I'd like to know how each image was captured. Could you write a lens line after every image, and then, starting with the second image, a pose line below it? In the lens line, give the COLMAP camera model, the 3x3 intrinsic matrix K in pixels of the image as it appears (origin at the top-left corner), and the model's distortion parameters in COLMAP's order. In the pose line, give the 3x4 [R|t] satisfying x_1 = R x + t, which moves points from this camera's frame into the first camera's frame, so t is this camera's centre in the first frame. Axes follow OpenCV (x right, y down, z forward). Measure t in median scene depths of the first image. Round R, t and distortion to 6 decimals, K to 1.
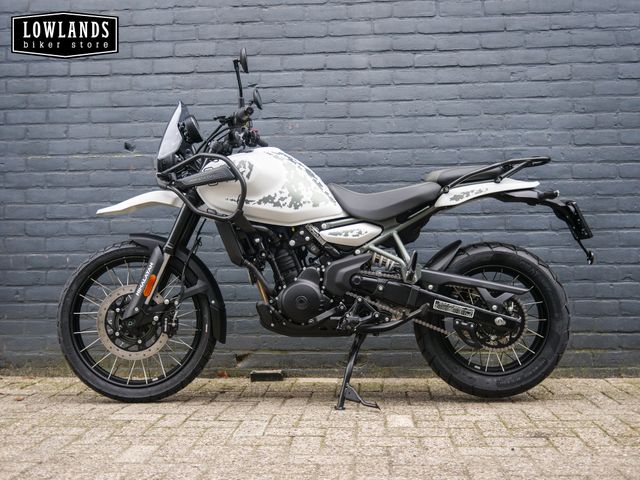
lens RADIAL K [[735.1, 0, 322.0], [0, 735.1, 239.7], [0, 0, 1]] dist [0.002833, 0.000000]
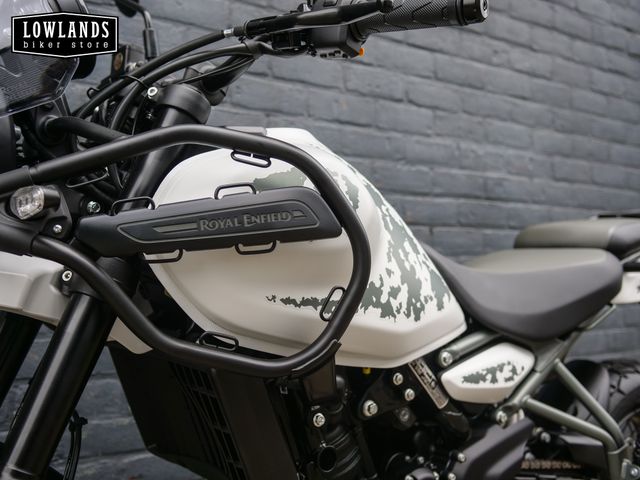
lens RADIAL K [[735.1, 0, 319.0], [0, 735.1, 241.9], [0, 0, 1]] dist [0.002833, 0.000000]
pose [[0.756542, 0.029990, 0.653257, -0.247984], [-0.041816, 0.999122, 0.002560, -0.064262], [-0.652606, -0.029253, 0.757132, 0.630403]]
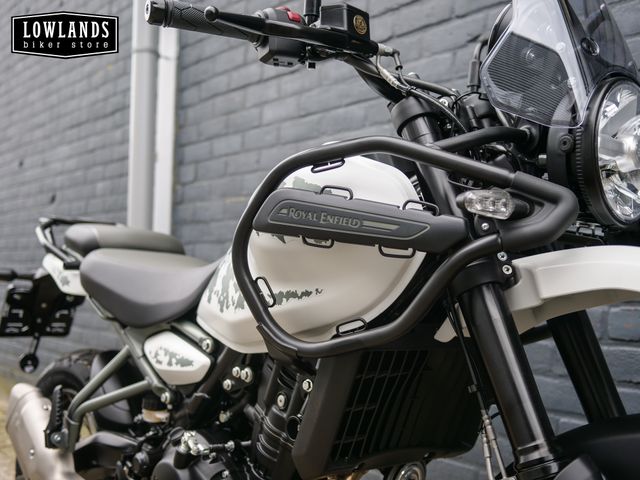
lens RADIAL K [[735.1, 0, 322.1], [0, 735.1, 242.2], [0, 0, 1]] dist [0.002833, 0.000000]
pose [[0.686292, -0.008927, -0.727272, 0.210203], [-0.002367, 0.999892, -0.014508, -0.061818], [0.727323, 0.011678, 0.686196, 0.586308]]
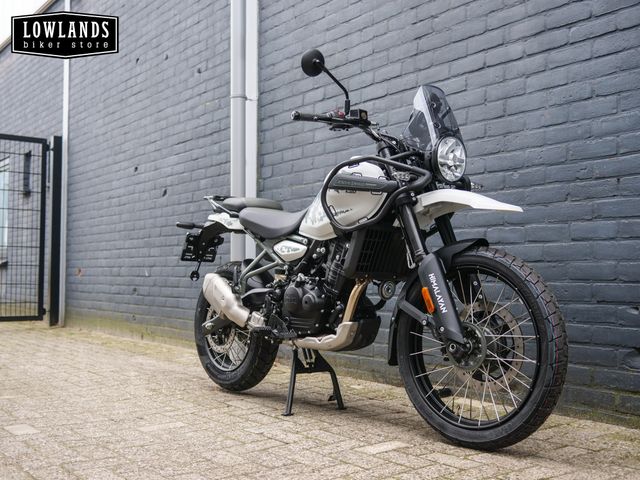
lens RADIAL K [[735.1, 0, 319.8], [0, 735.1, 241.7], [0, 0, 1]] dist [0.002833, 0.000000]
pose [[0.655469, -0.023154, -0.754867, 0.572584], [0.018847, 0.999720, -0.014299, -0.003801], [0.754987, -0.004855, 0.655722, 0.239946]]
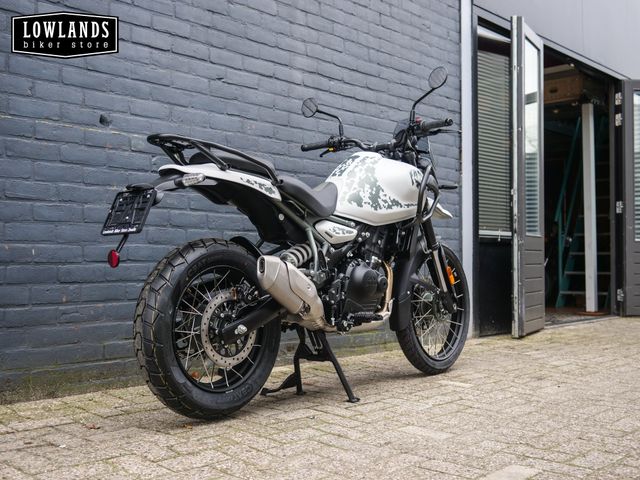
lens RADIAL K [[735.1, 0, 322.0], [0, 735.1, 239.7], [0, 0, 1]] dist [0.002833, 0.000000]
pose [[0.635349, 0.032582, 0.771537, -0.779217], [-0.036404, 0.999262, -0.012221, 0.013085], [-0.771366, -0.020322, 0.636067, 0.270294]]
